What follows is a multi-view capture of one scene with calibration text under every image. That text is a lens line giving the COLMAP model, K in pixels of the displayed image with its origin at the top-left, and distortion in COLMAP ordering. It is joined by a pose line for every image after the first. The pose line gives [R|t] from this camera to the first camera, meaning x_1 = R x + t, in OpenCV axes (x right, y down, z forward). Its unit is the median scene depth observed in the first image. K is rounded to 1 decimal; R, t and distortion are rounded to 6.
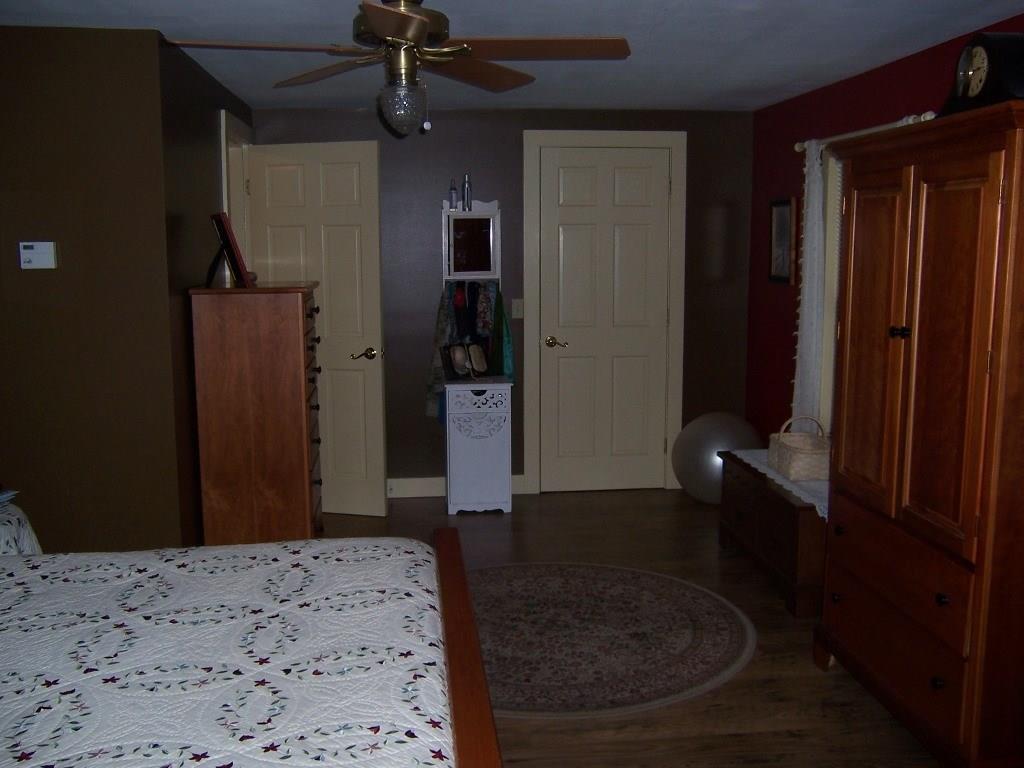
lens RADIAL K [[1027.1, 0, 512.0], [0, 1027.1, 384.0], [0, 0, 1]] dist [-0.158749, 0.287850]
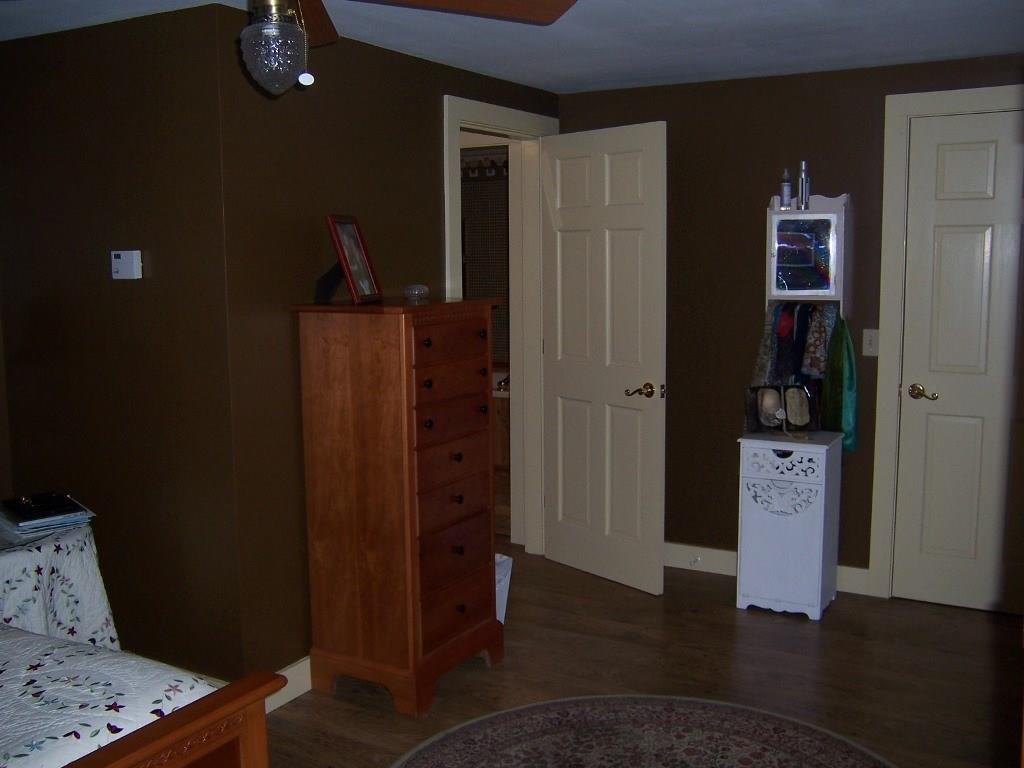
lens RADIAL K [[1027.1, 0, 512.0], [0, 1027.1, 384.0], [0, 0, 1]] dist [-0.158749, 0.287850]
pose [[0.811902, 0.070708, -0.579495, 0.228202], [-0.076376, 0.996972, 0.014640, -0.036960], [0.578776, 0.032373, 0.814844, 0.281650]]
